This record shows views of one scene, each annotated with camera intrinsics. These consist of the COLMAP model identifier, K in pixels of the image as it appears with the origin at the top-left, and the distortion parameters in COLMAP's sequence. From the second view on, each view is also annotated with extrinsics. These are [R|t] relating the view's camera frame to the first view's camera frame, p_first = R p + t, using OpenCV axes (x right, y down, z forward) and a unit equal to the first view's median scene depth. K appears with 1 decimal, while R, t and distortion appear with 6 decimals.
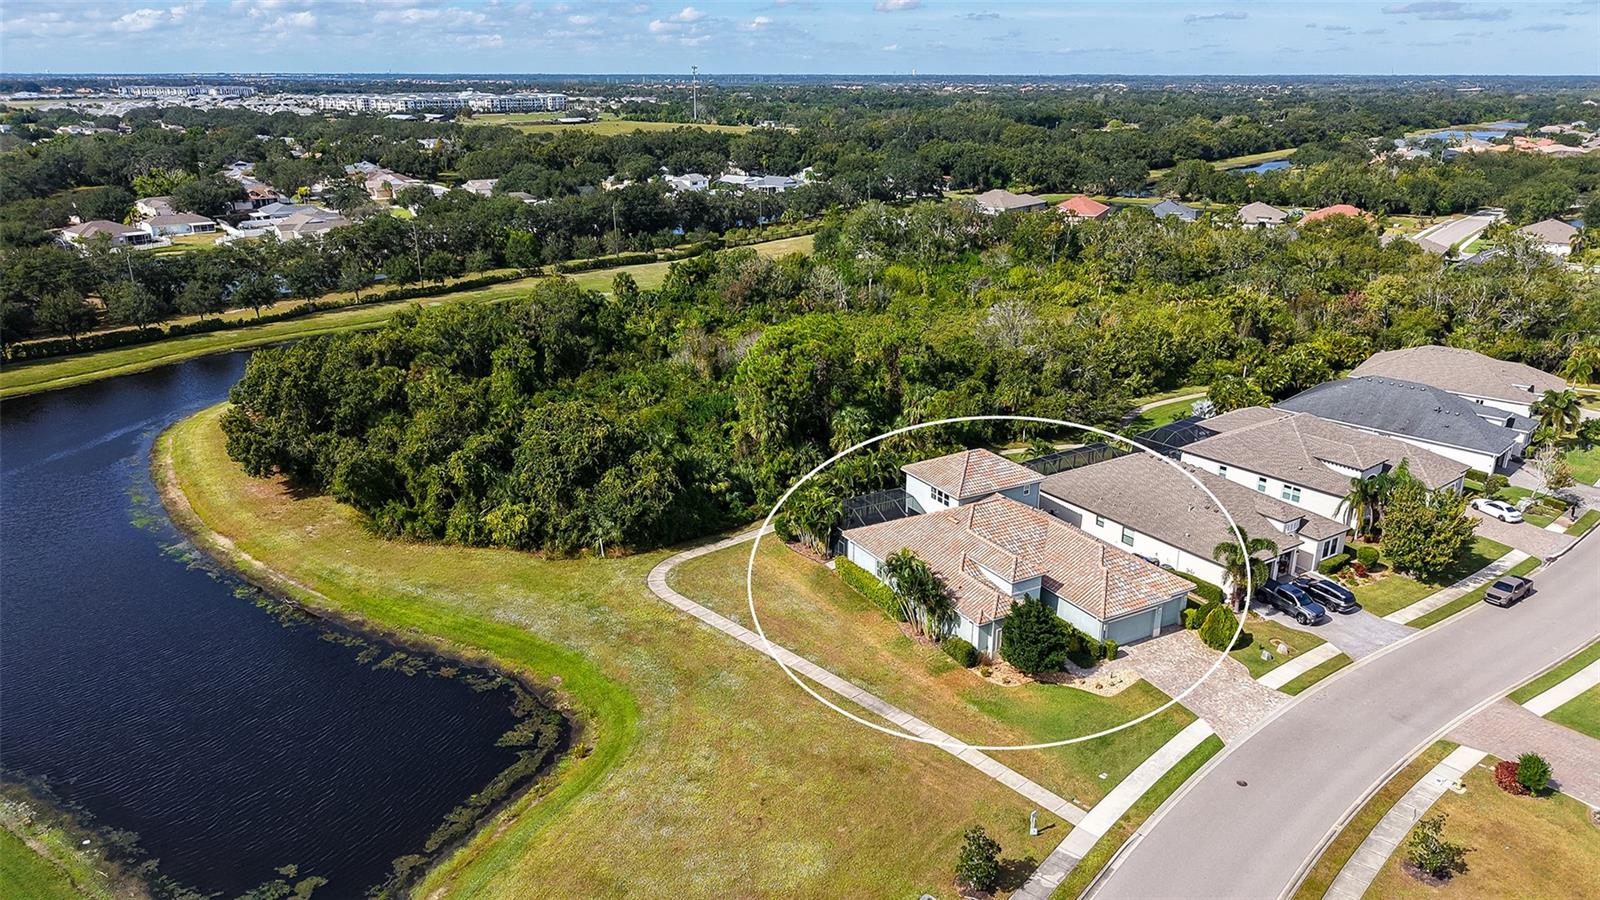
lens RADIAL K [[1121.4, 0, 800.0], [0, 1121.4, 450.0], [0, 0, 1]] dist [0.004135, -0.006681]
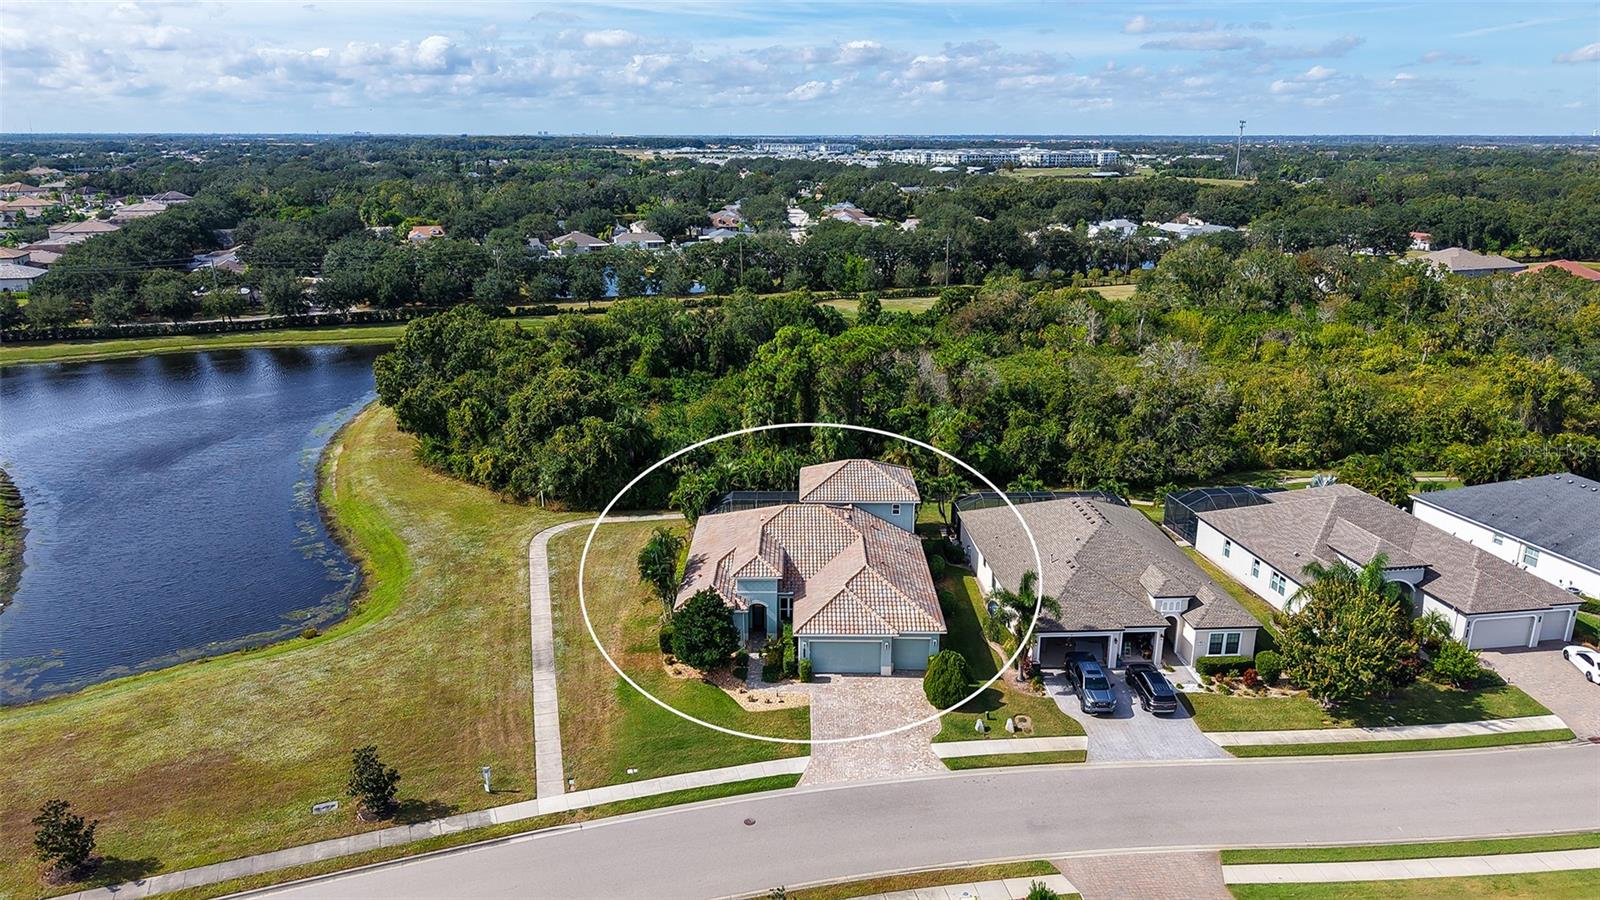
lens RADIAL K [[1106.3, 0, 765.2], [0, 1106.3, 443.9], [0, 0, 1]] dist [0.011680, -0.006512]
pose [[0.862196, 0.137781, -0.487477, 0.490928], [-0.162849, 0.986608, -0.009173, 0.008180], [0.479685, 0.087295, 0.873088, 0.143557]]
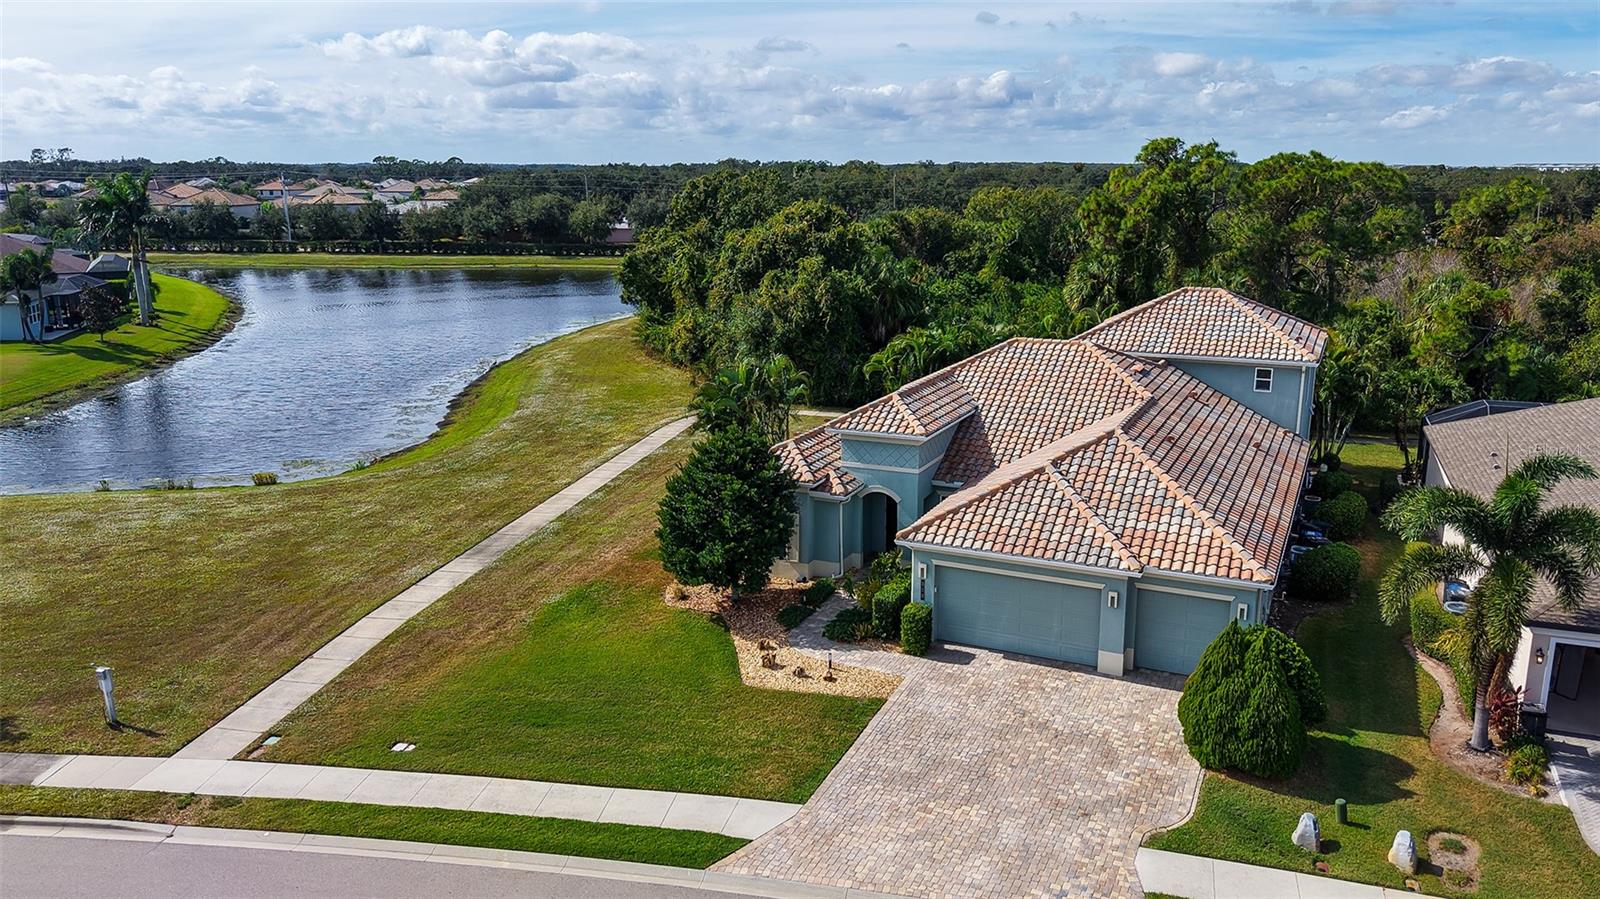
lens RADIAL K [[1121.4, 0, 800.0], [0, 1121.4, 449.5], [0, 0, 1]] dist [0.004135, -0.006681]
pose [[0.560315, 0.185569, -0.807225, 0.426279], [-0.245462, 0.968002, 0.052148, 0.077498], [0.791073, 0.168924, 0.587936, 0.534581]]
